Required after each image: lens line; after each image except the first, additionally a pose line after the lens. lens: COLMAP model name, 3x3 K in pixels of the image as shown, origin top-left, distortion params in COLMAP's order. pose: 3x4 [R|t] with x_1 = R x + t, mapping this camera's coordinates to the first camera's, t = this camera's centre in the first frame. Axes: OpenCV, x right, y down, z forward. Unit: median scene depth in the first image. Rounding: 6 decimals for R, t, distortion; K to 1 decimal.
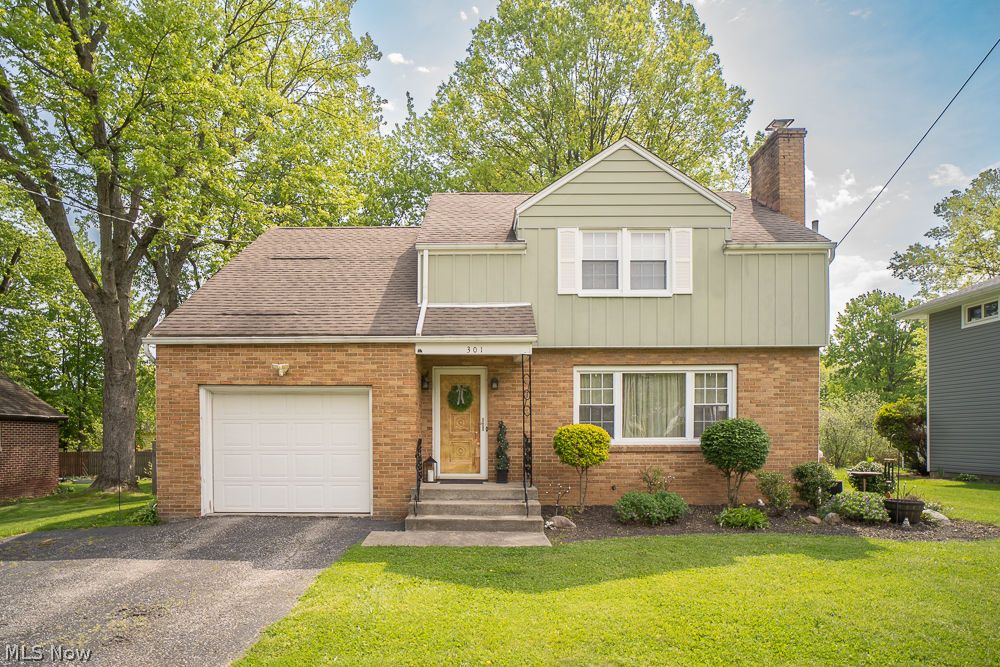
lens RADIAL K [[505.3, 0, 500.0], [0, 505.3, 333.5], [0, 0, 1]] dist [-0.012724, 0.000512]
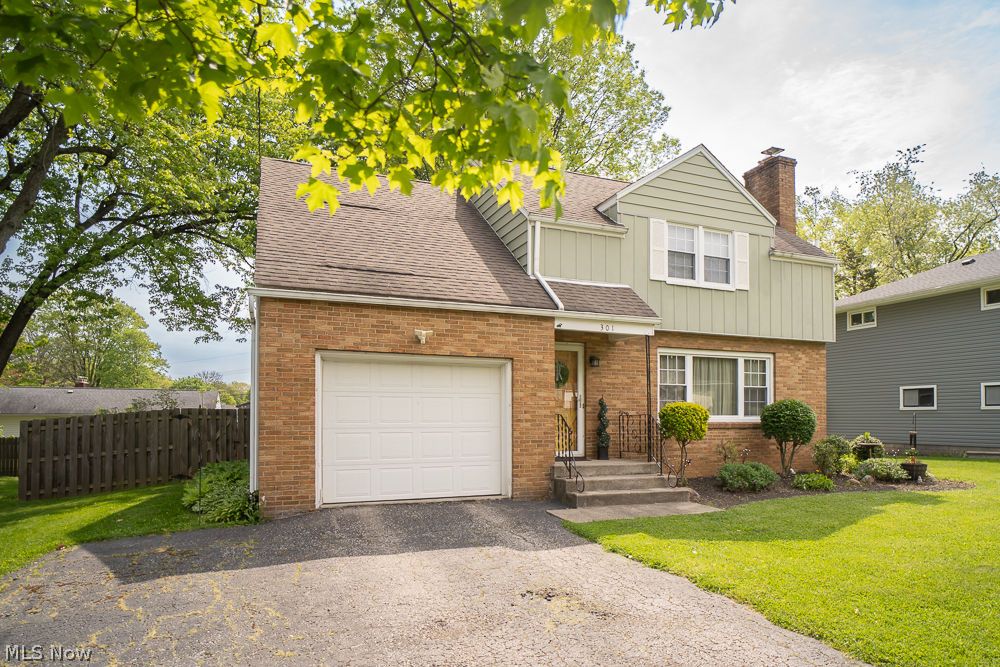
lens RADIAL K [[570.0, 0, 500.3], [0, 570.0, 280.6], [0, 0, 1]] dist [0.000180, -0.001035]
pose [[0.920596, 0.093790, 0.379086, -0.686150], [-0.079944, 0.995435, -0.052139, 0.013741], [-0.382245, 0.017694, 0.923892, 0.009678]]
